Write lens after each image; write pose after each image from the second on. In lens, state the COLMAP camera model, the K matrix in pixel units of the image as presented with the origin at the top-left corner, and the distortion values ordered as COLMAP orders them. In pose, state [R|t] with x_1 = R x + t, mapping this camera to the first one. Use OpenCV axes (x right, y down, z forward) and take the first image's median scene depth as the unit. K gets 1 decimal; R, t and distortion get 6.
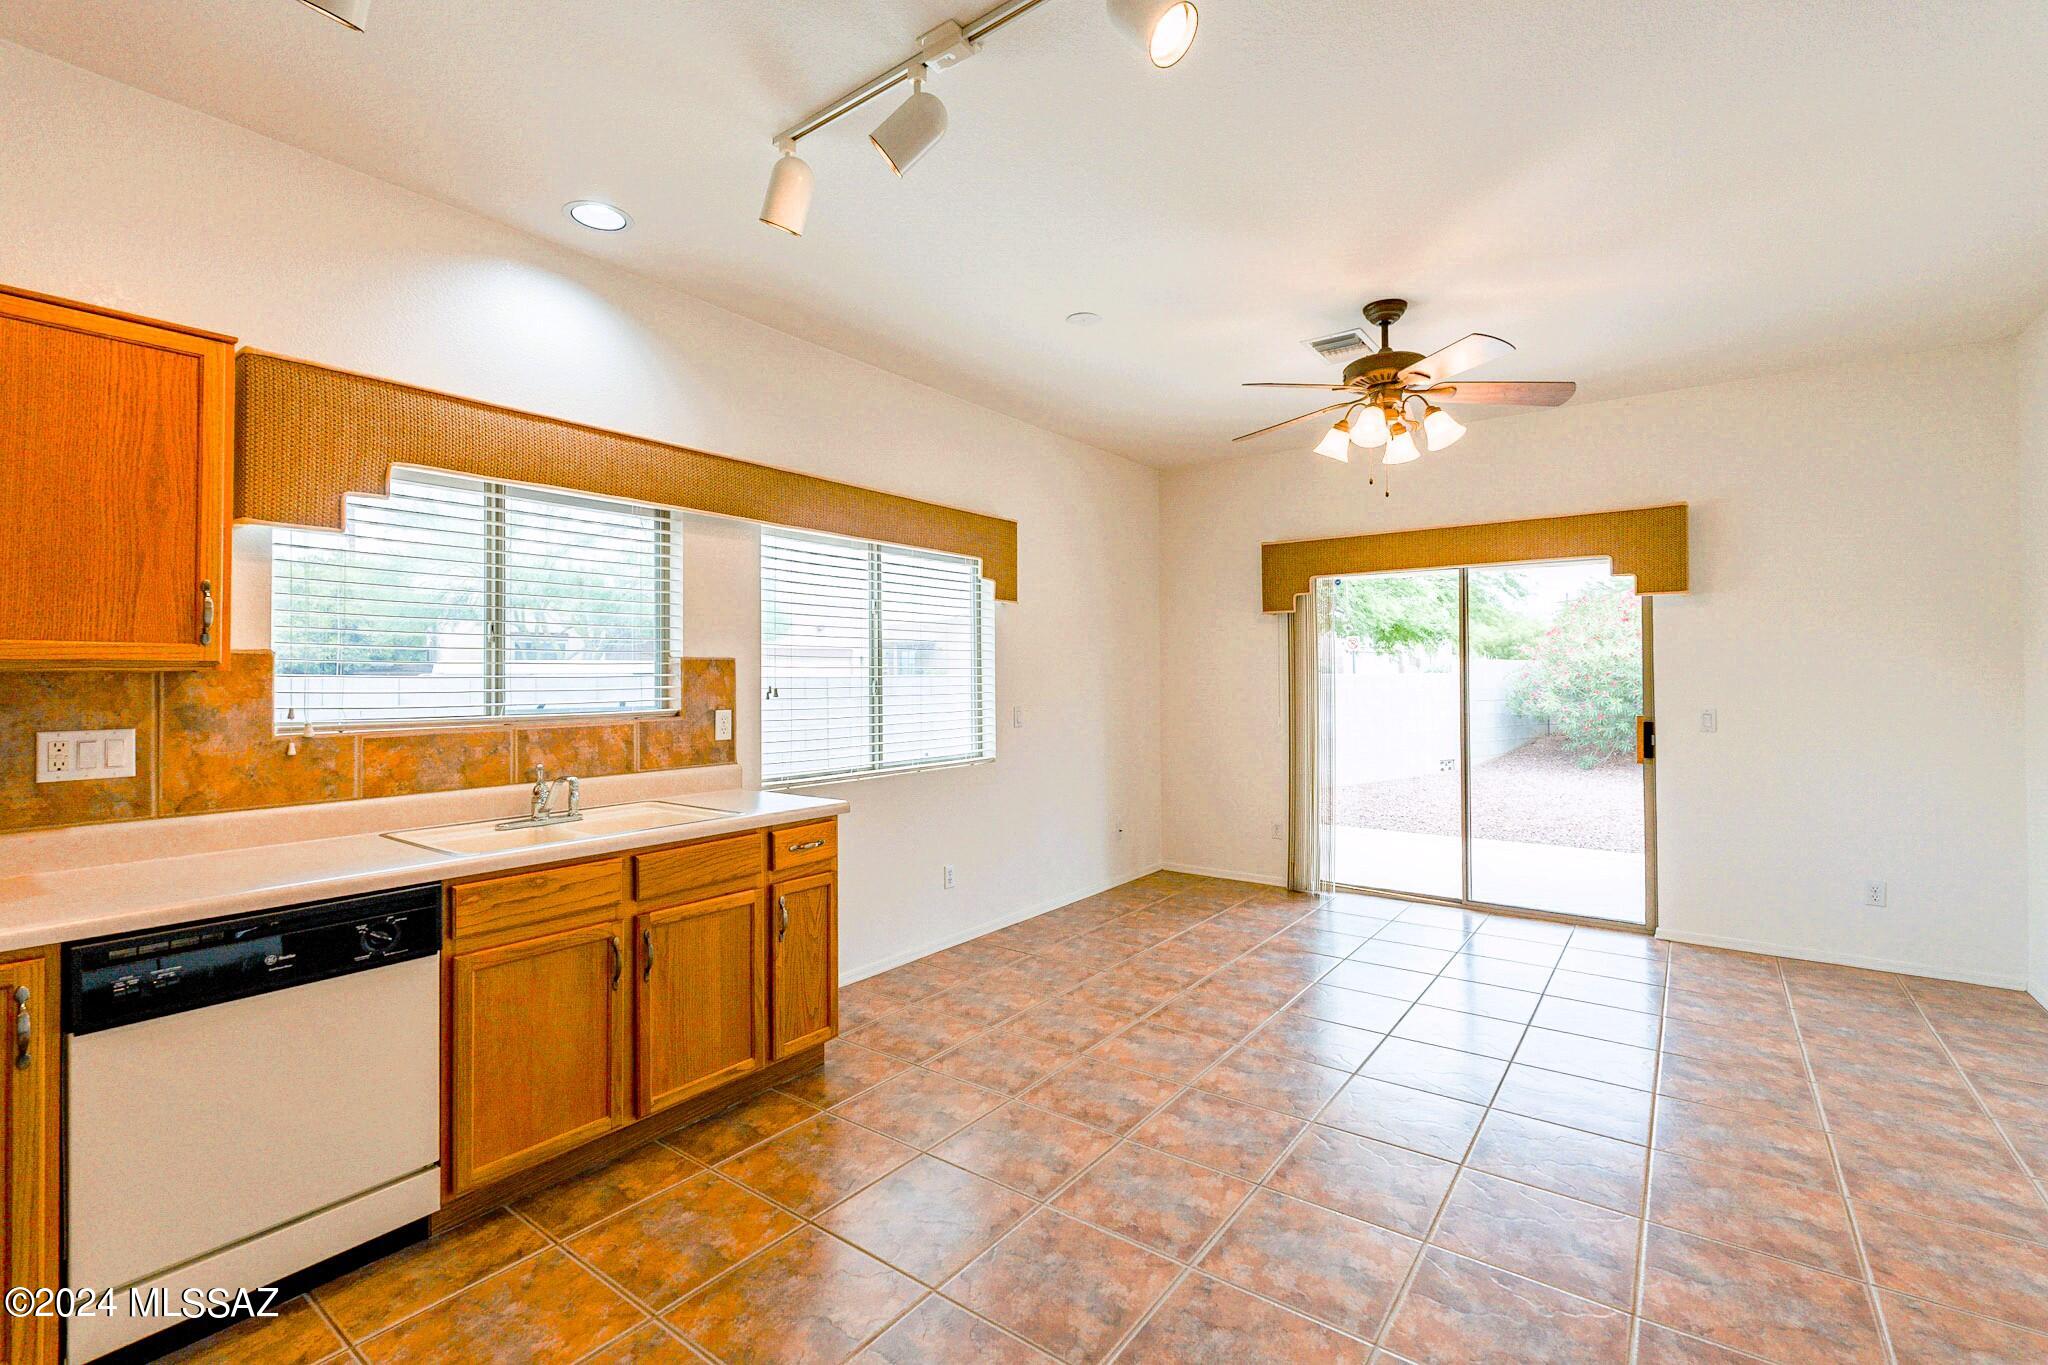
lens RADIAL K [[902.1, 0, 1023.1], [0, 902.1, 671.9], [0, 0, 1]] dist [-0.002854, -0.000186]
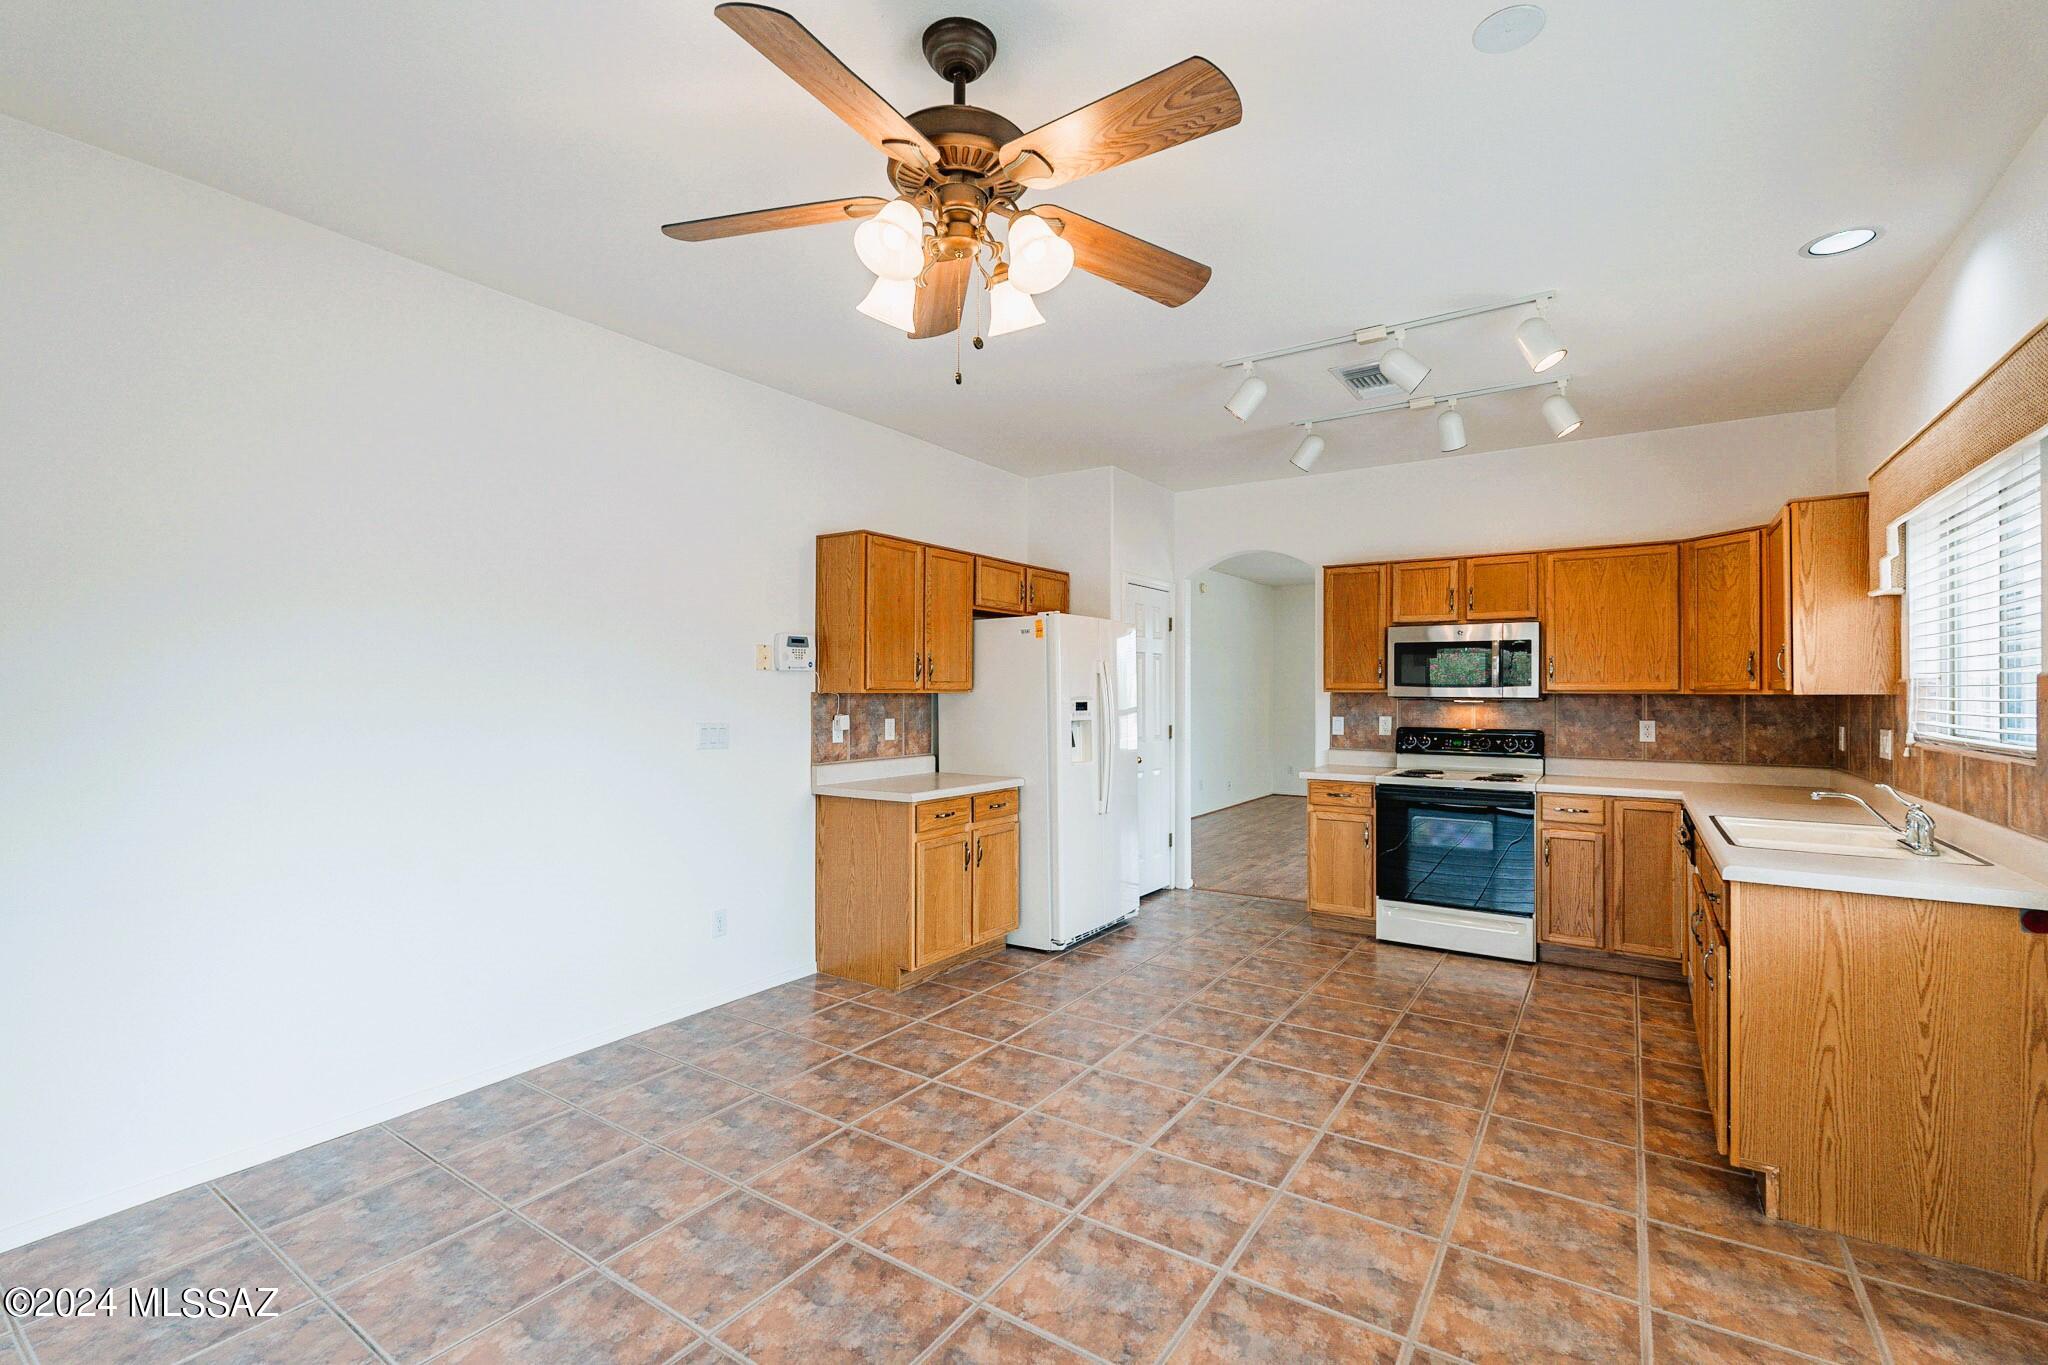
lens RADIAL K [[902.1, 0, 1026.0], [0, 902.1, 690.8], [0, 0, 1]] dist [-0.002854, -0.000186]
pose [[-0.998641, 0.000140, -0.052107, 0.468193], [0.000430, 0.999985, -0.005543, 0.000437], [0.052105, -0.005557, -0.998626, 1.849417]]
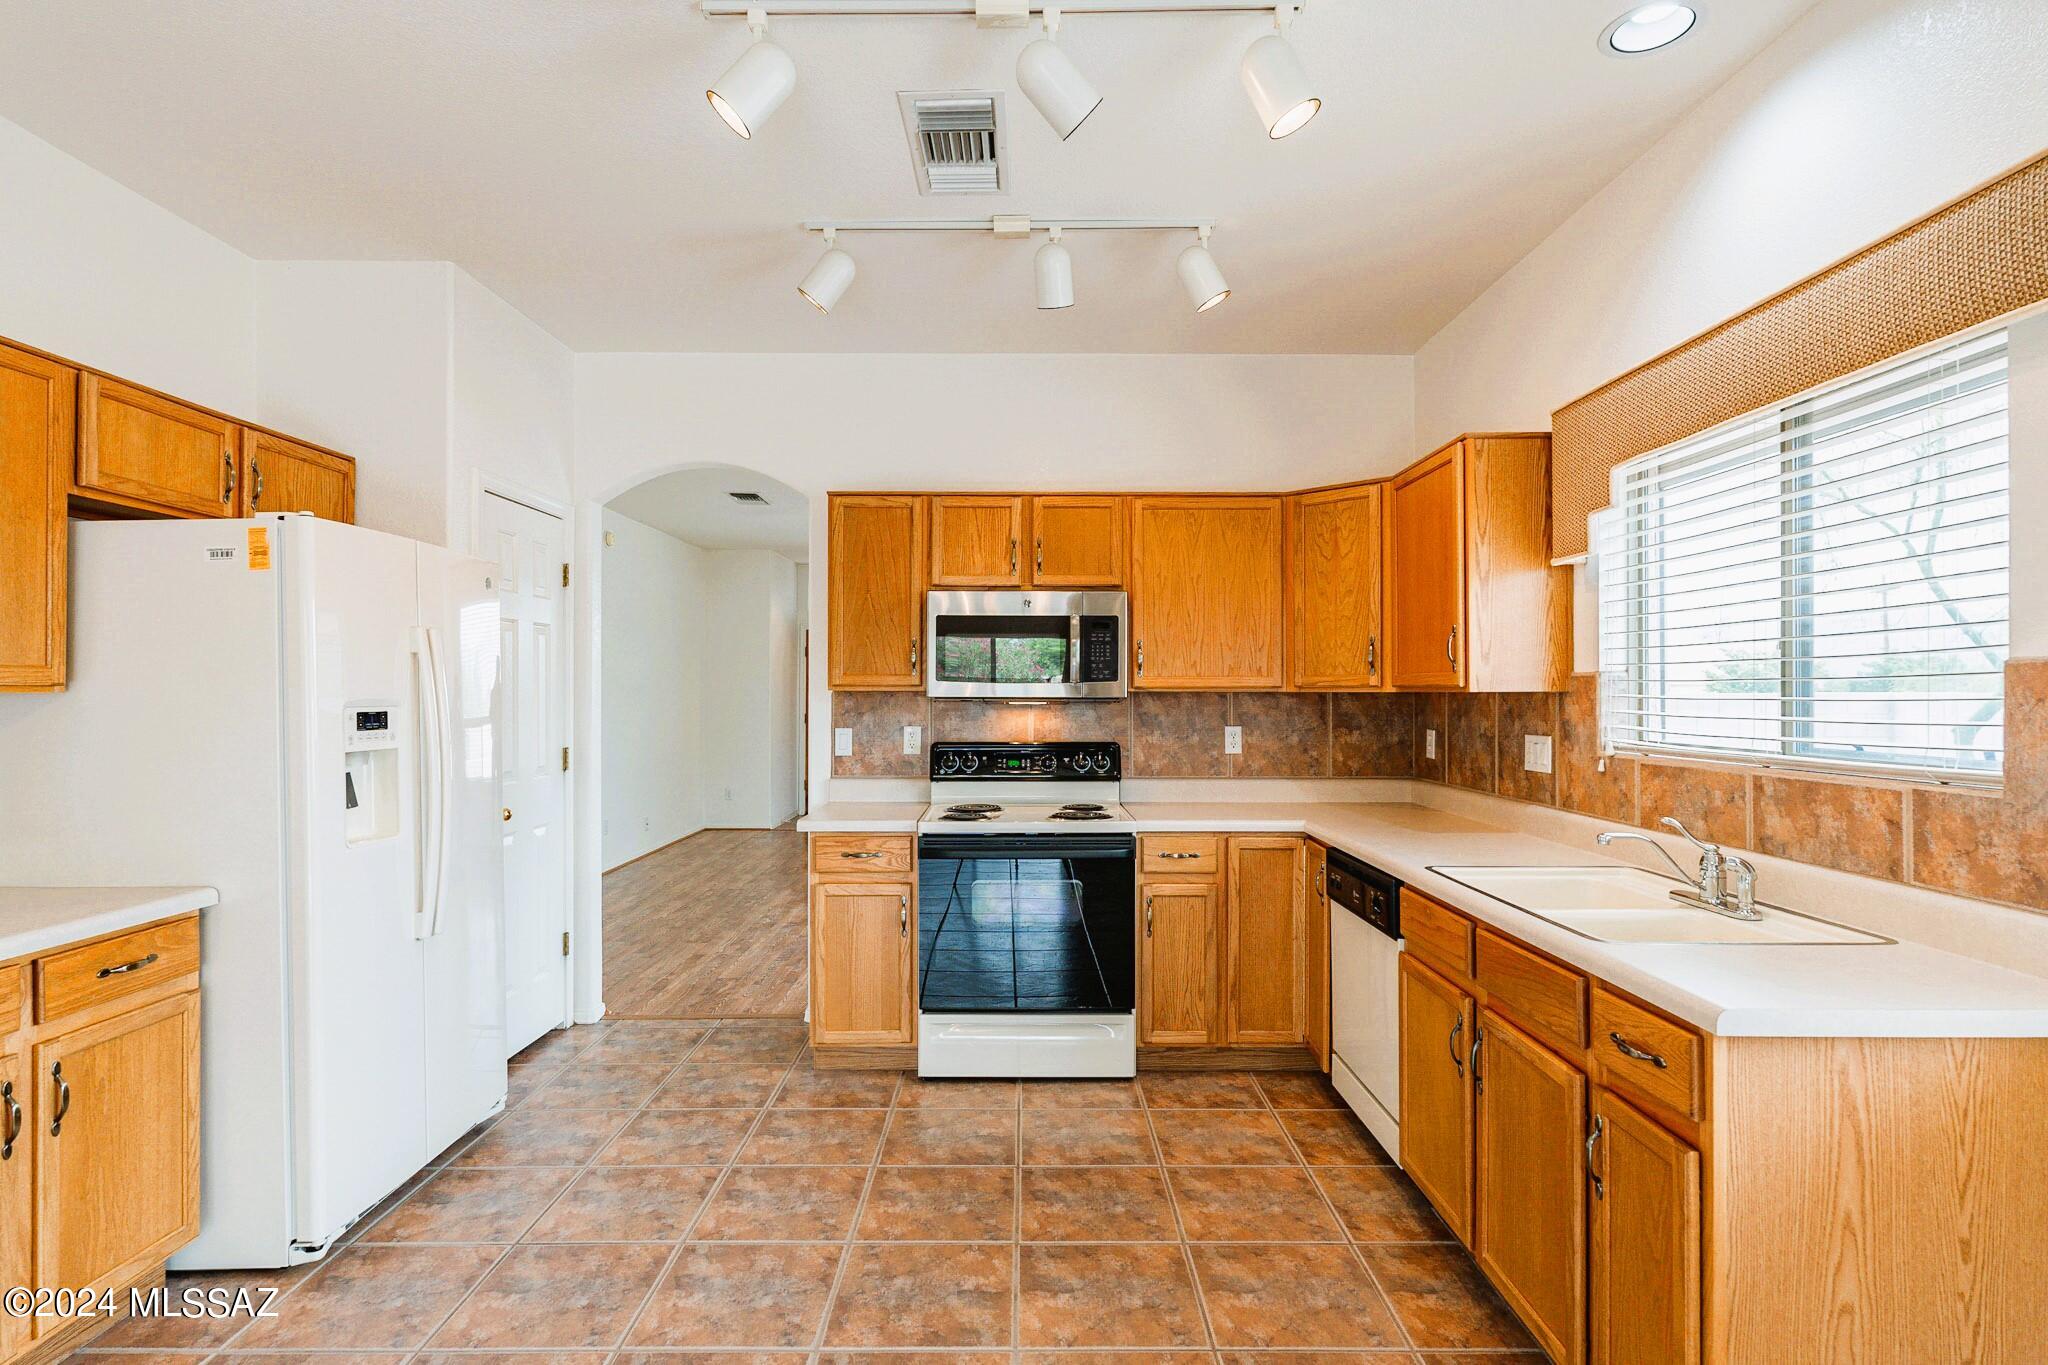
lens RADIAL K [[1029.0, 0, 1021.0], [0, 1029.0, 685.8], [0, 0, 1]] dist [0.000145, -0.000928]
pose [[-0.800105, -0.000981, -0.599860, 0.366791], [0.004387, 0.999962, -0.007486, -0.001400], [0.599844, -0.008621, -0.800070, 1.263398]]
